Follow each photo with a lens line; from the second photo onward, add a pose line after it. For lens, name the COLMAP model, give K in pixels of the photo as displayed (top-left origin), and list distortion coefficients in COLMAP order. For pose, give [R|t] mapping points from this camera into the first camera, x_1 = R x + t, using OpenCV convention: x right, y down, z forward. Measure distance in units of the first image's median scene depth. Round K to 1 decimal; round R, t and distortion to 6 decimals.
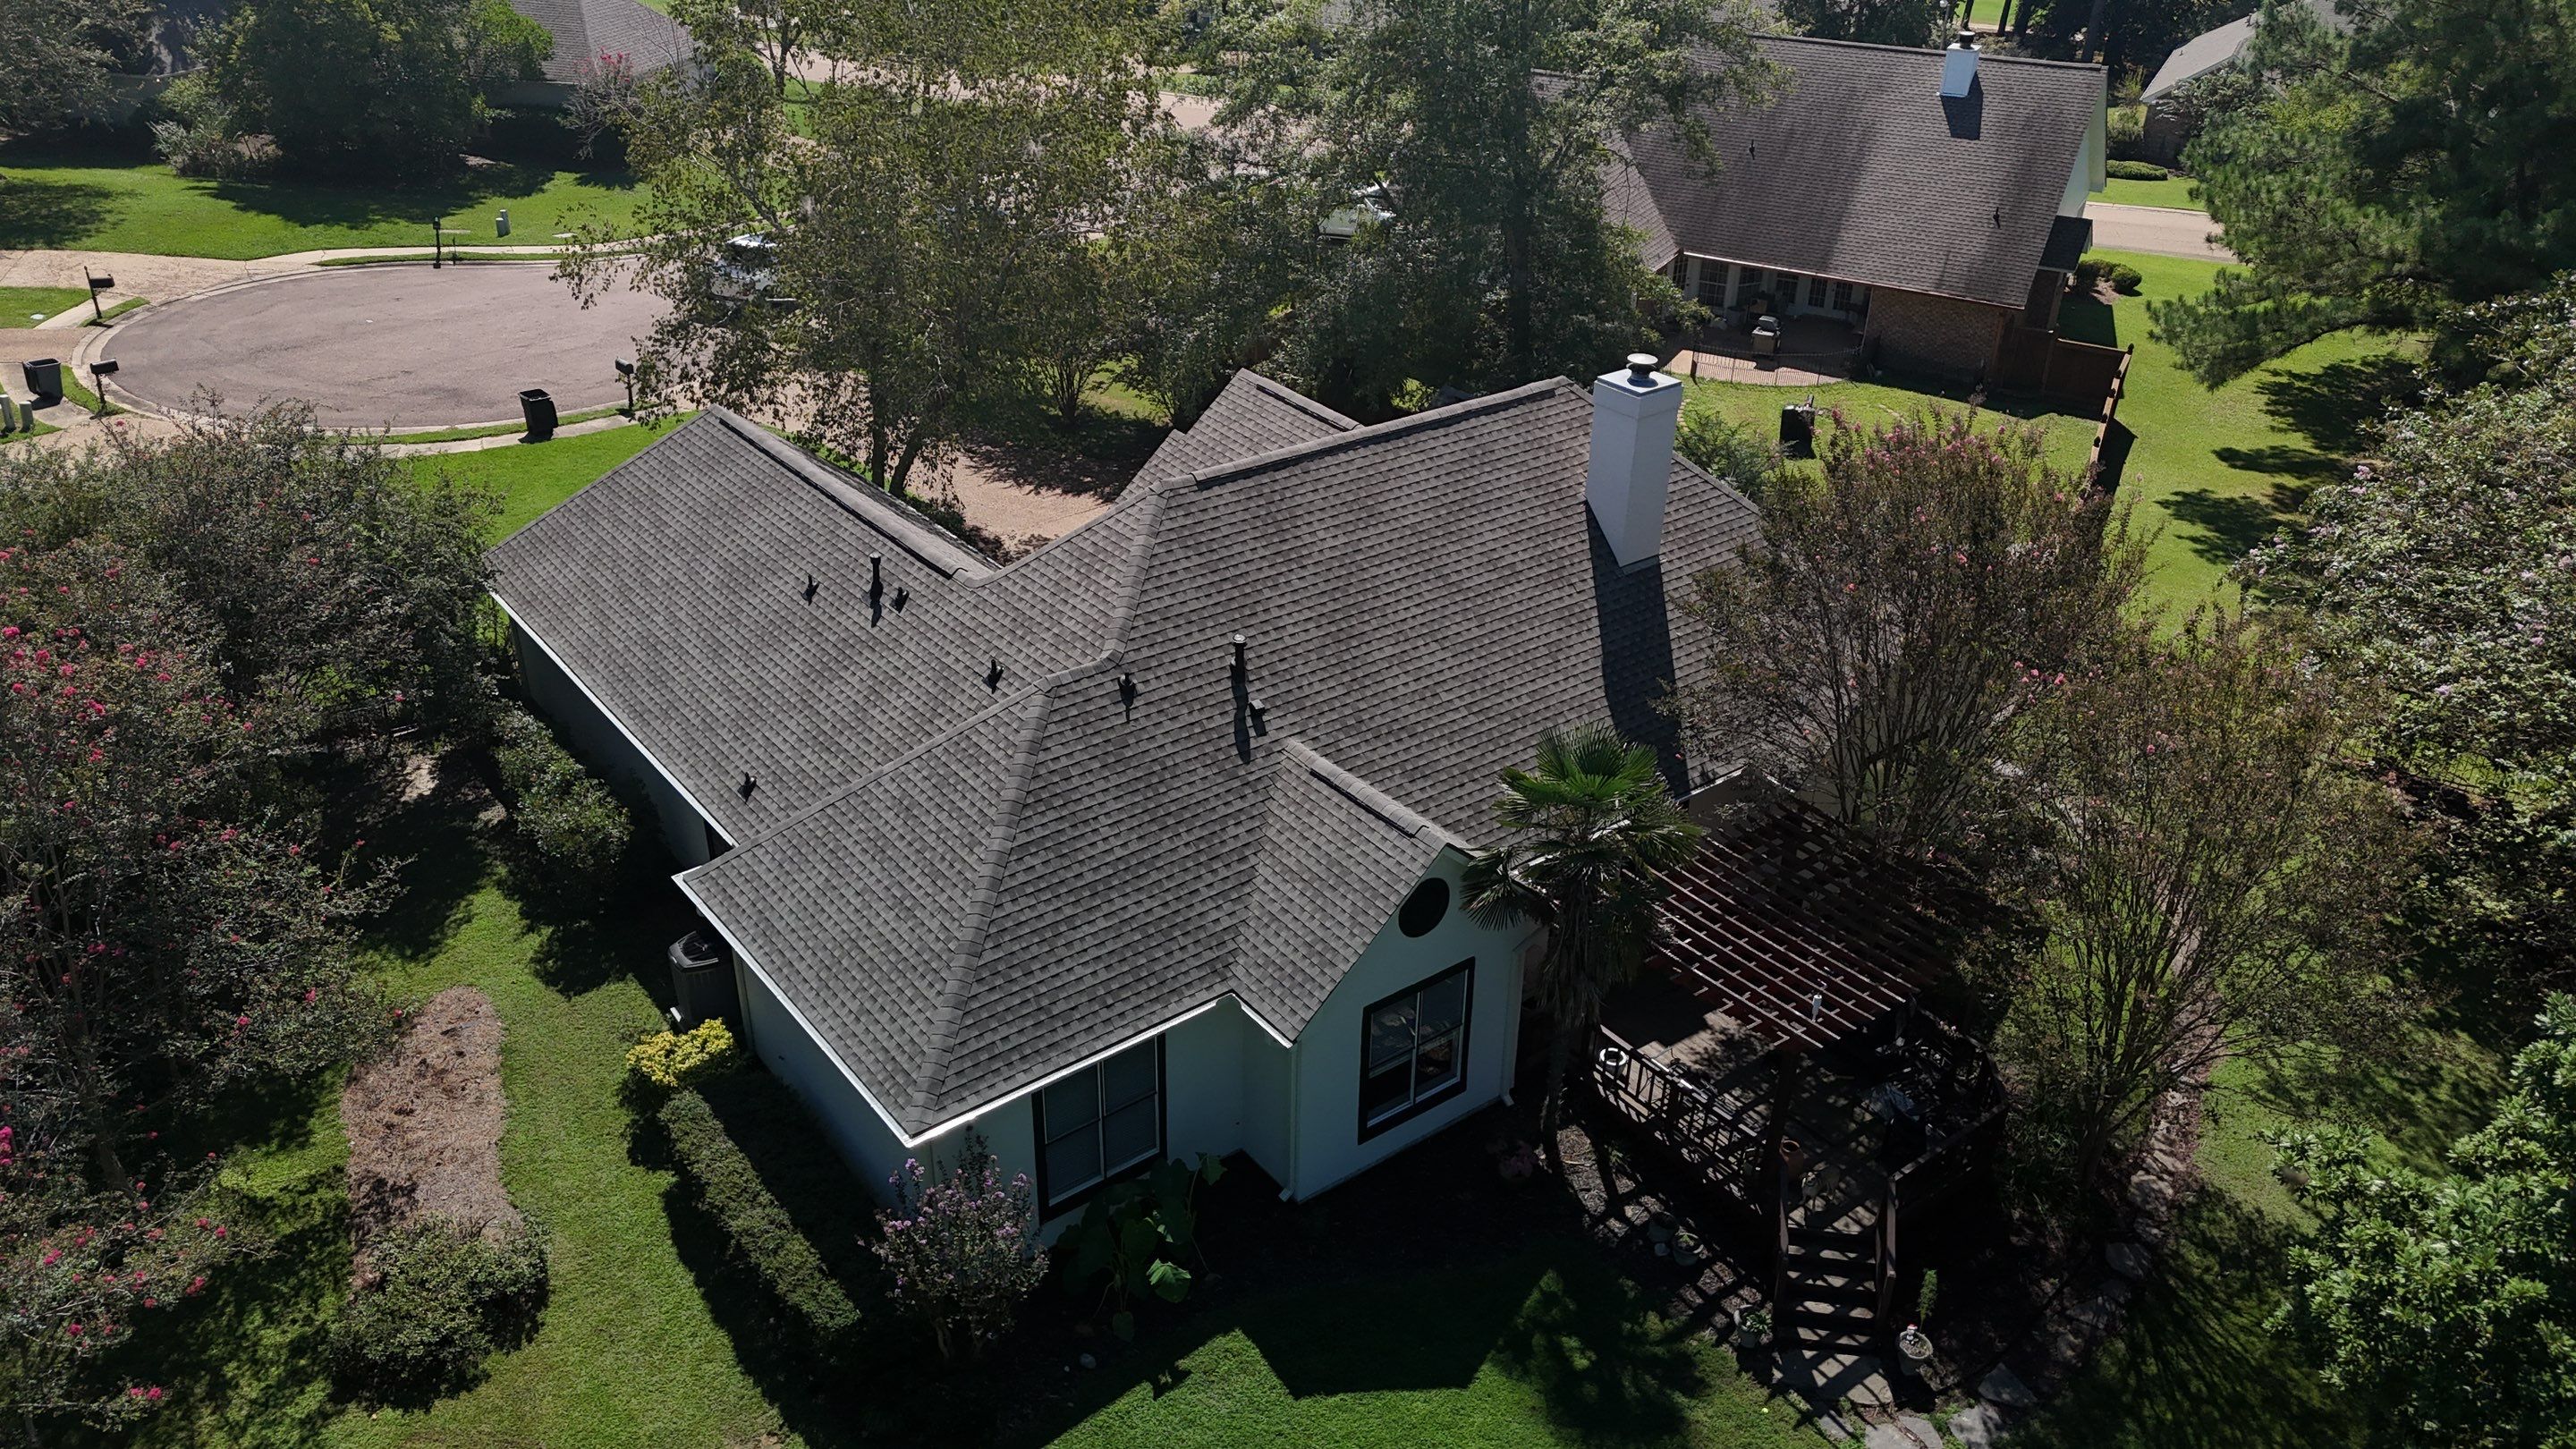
lens RADIAL K [[1873.0, 0, 1281.5], [0, 1873.0, 744.2], [0, 0, 1]] dist [0.042152, -0.003915]
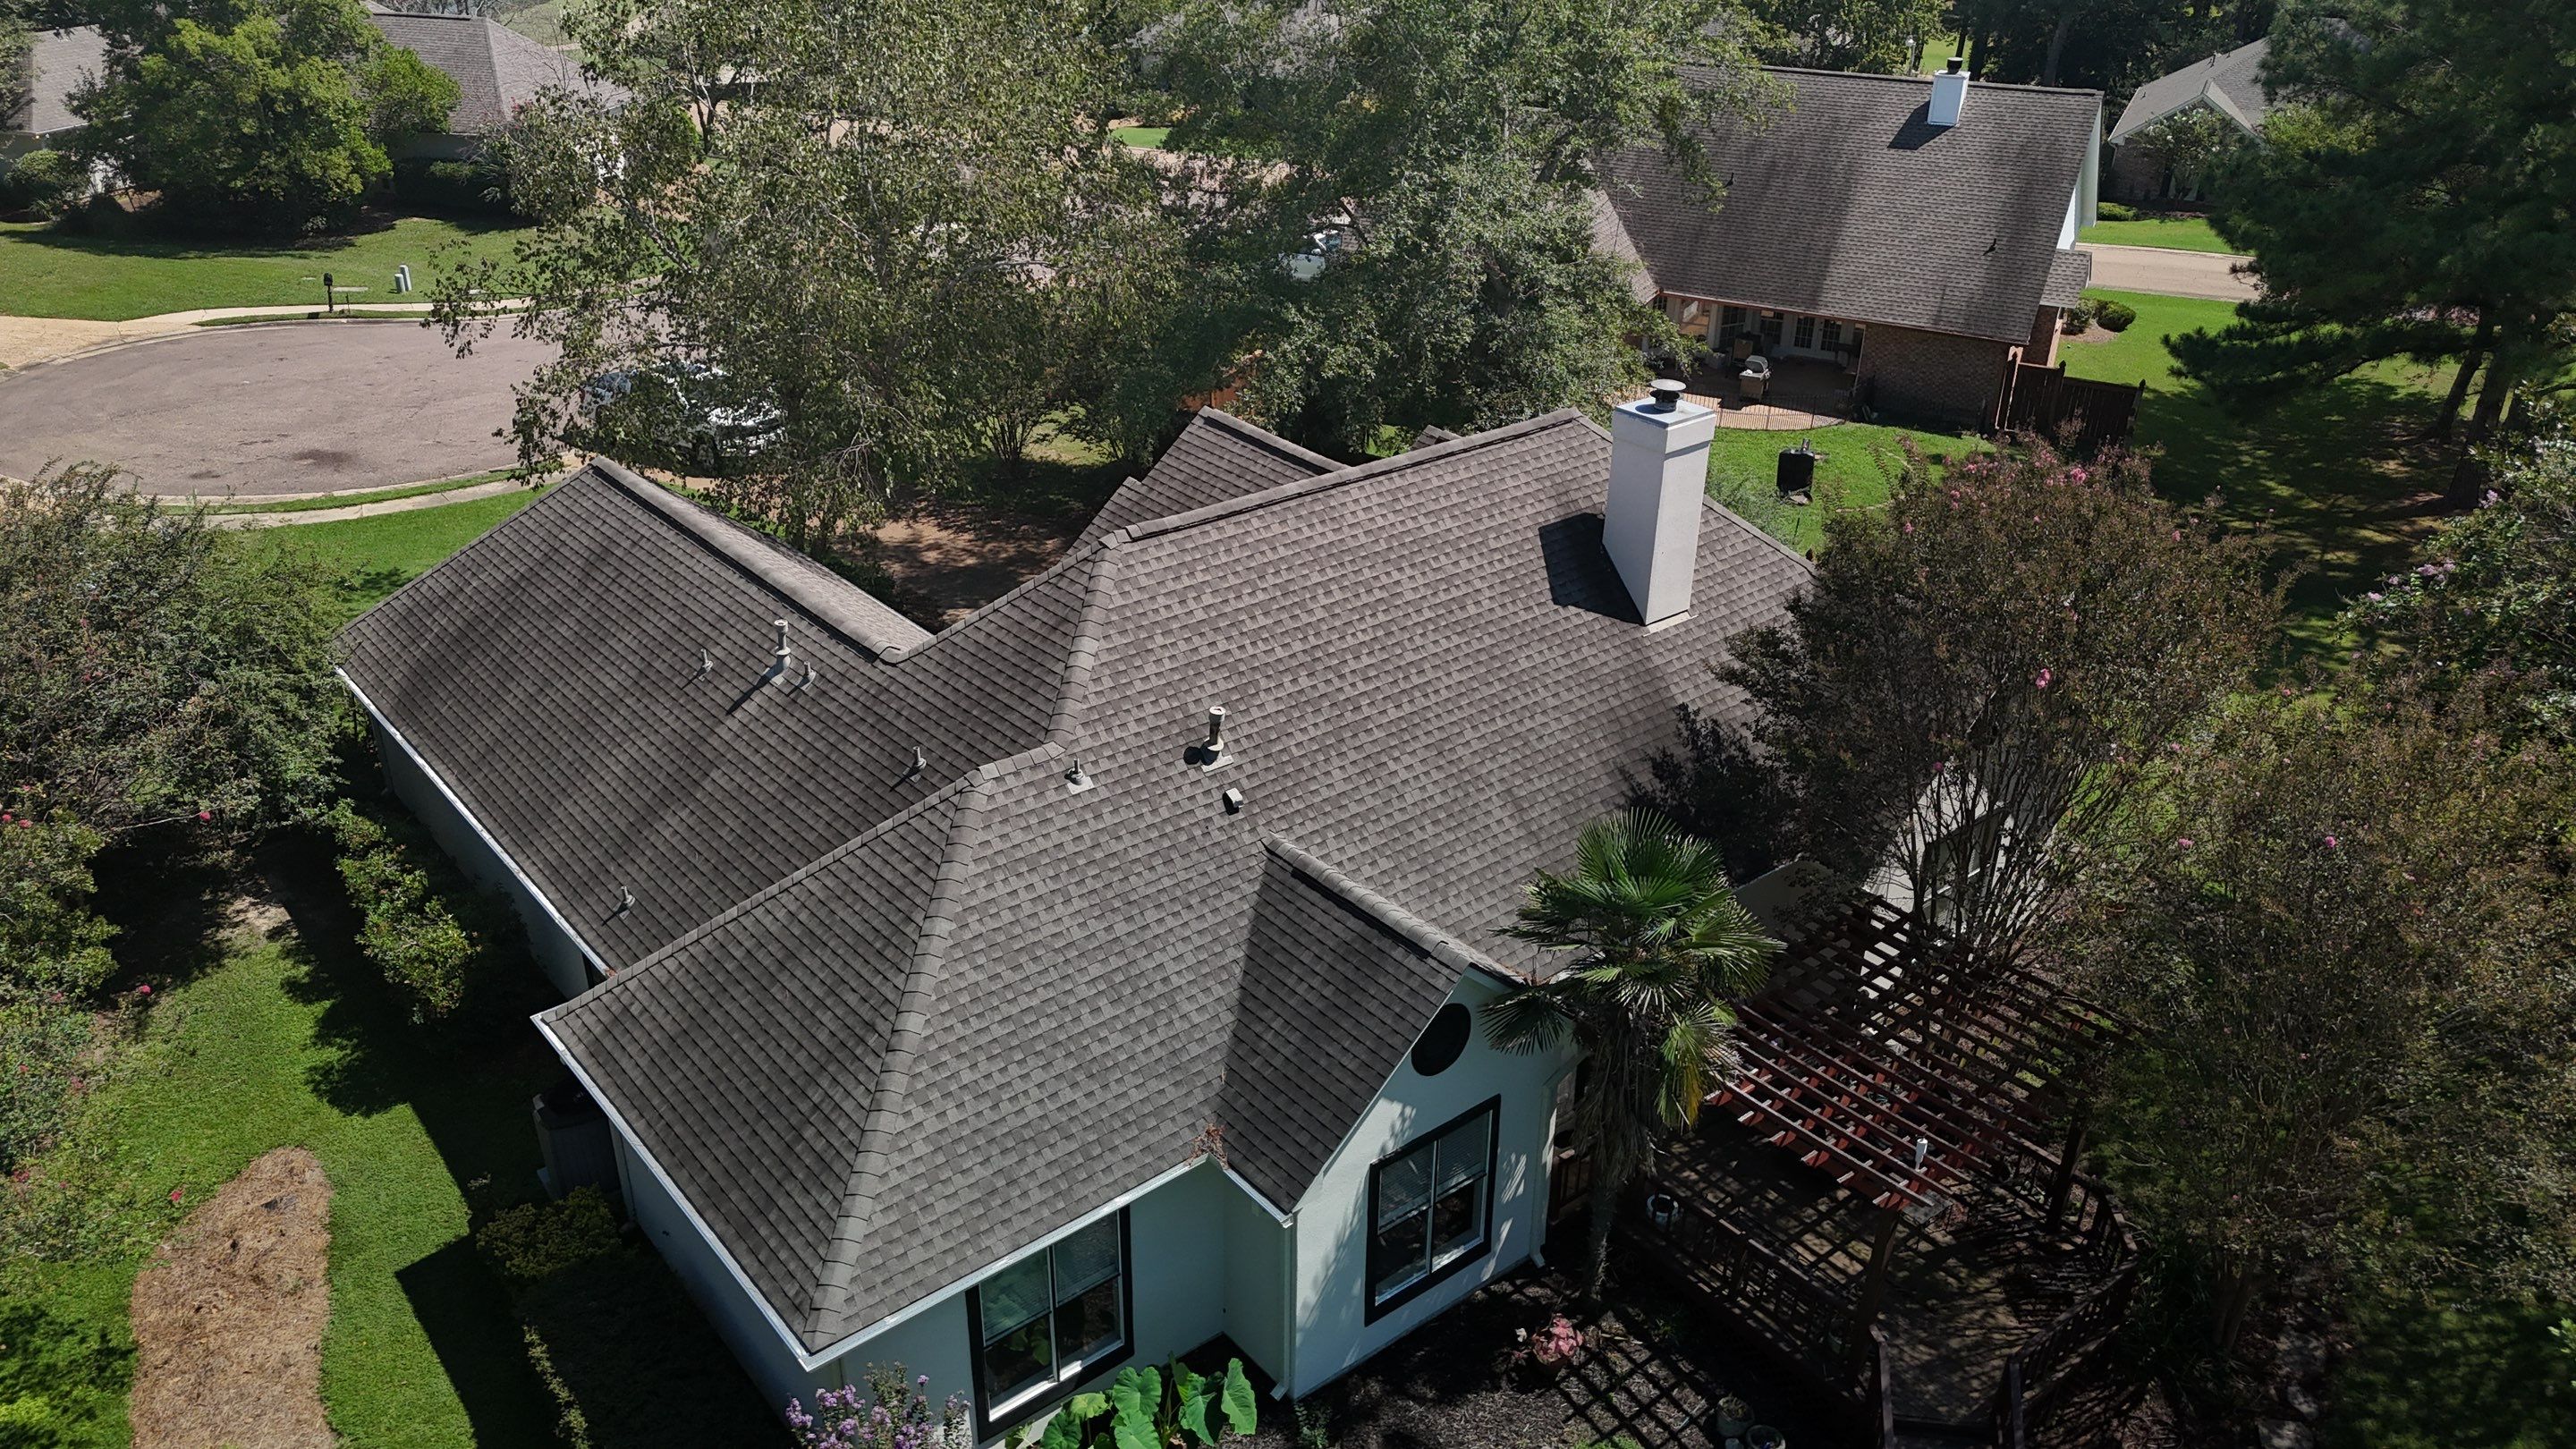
lens RADIAL K [[1873.0, 0, 1290.2], [0, 1873.0, 725.0], [0, 0, 1]] dist [0.042152, -0.003915]
pose [[0.999408, -0.019353, 0.028441, -0.005773], [0.020557, 0.998878, -0.042657, -0.009228], [-0.027584, 0.043217, 0.998685, 0.088600]]
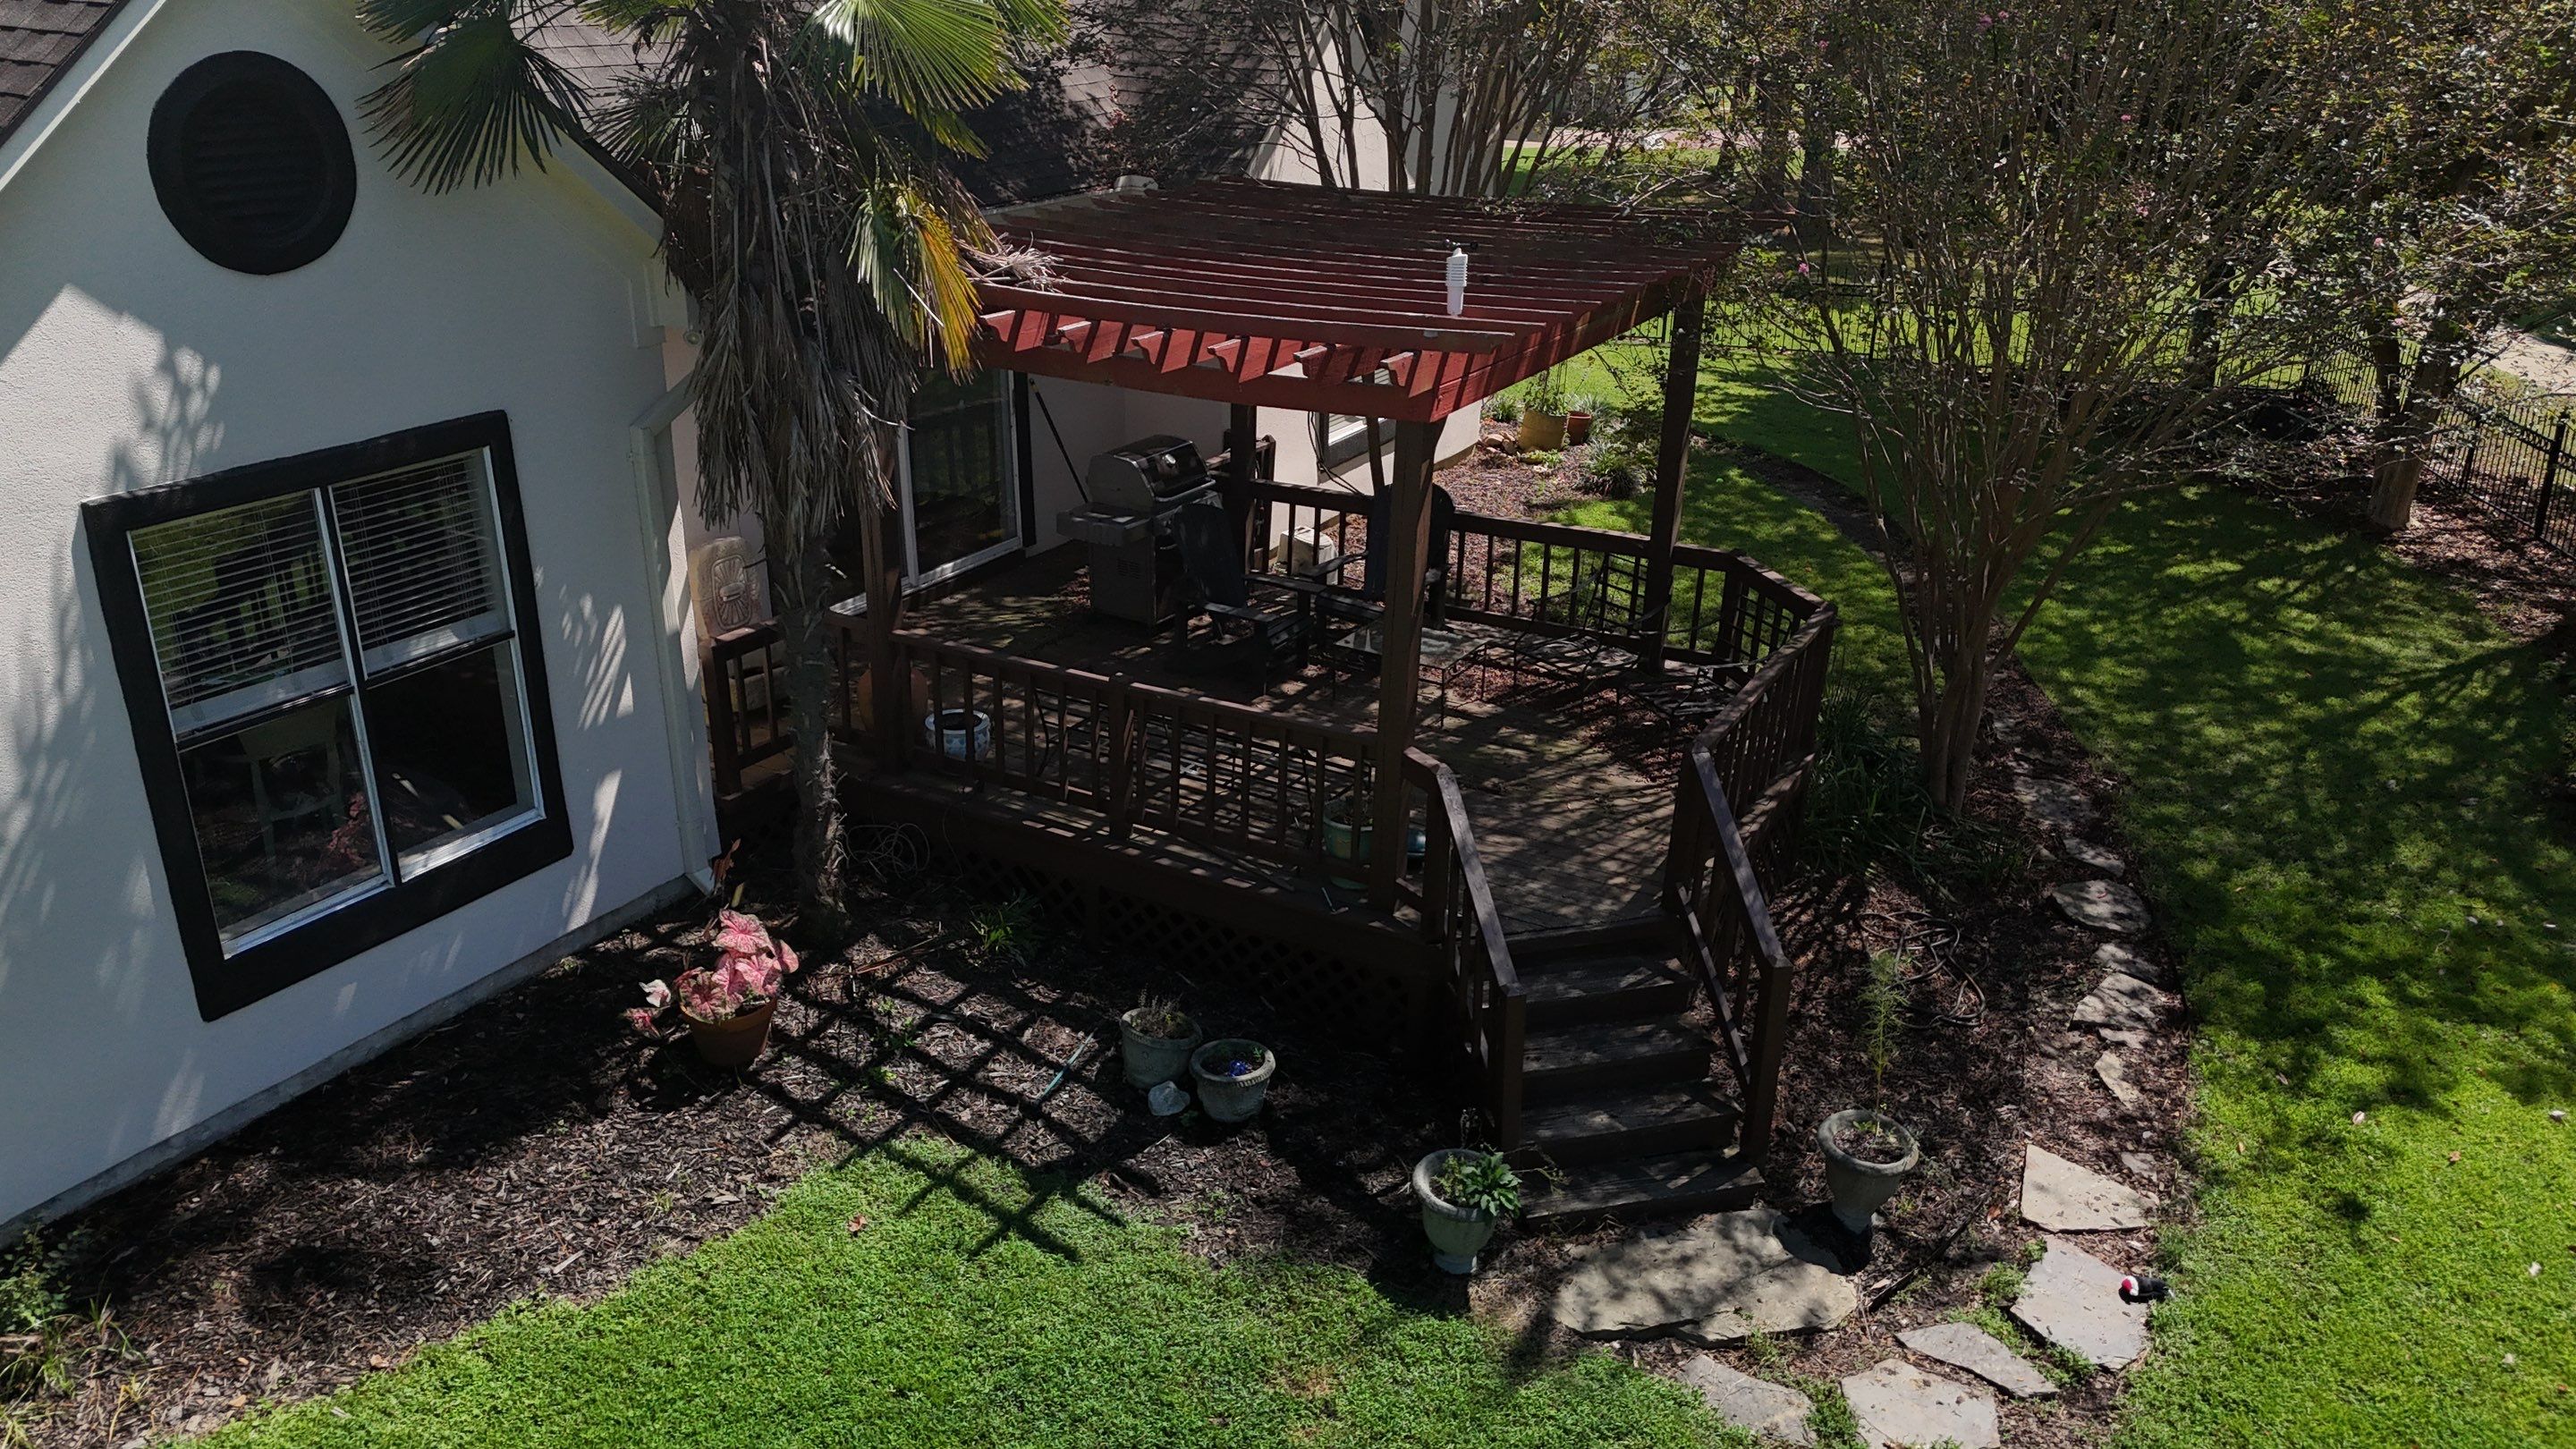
lens RADIAL K [[1873.0, 0, 1285.6], [0, 1873.0, 704.1], [0, 0, 1]] dist [0.042152, -0.003915]
pose [[0.916738, -0.153087, 0.368994, 0.053709], [0.201315, 0.974839, -0.095714, 0.125198], [-0.345057, 0.162028, 0.924490, 0.346168]]
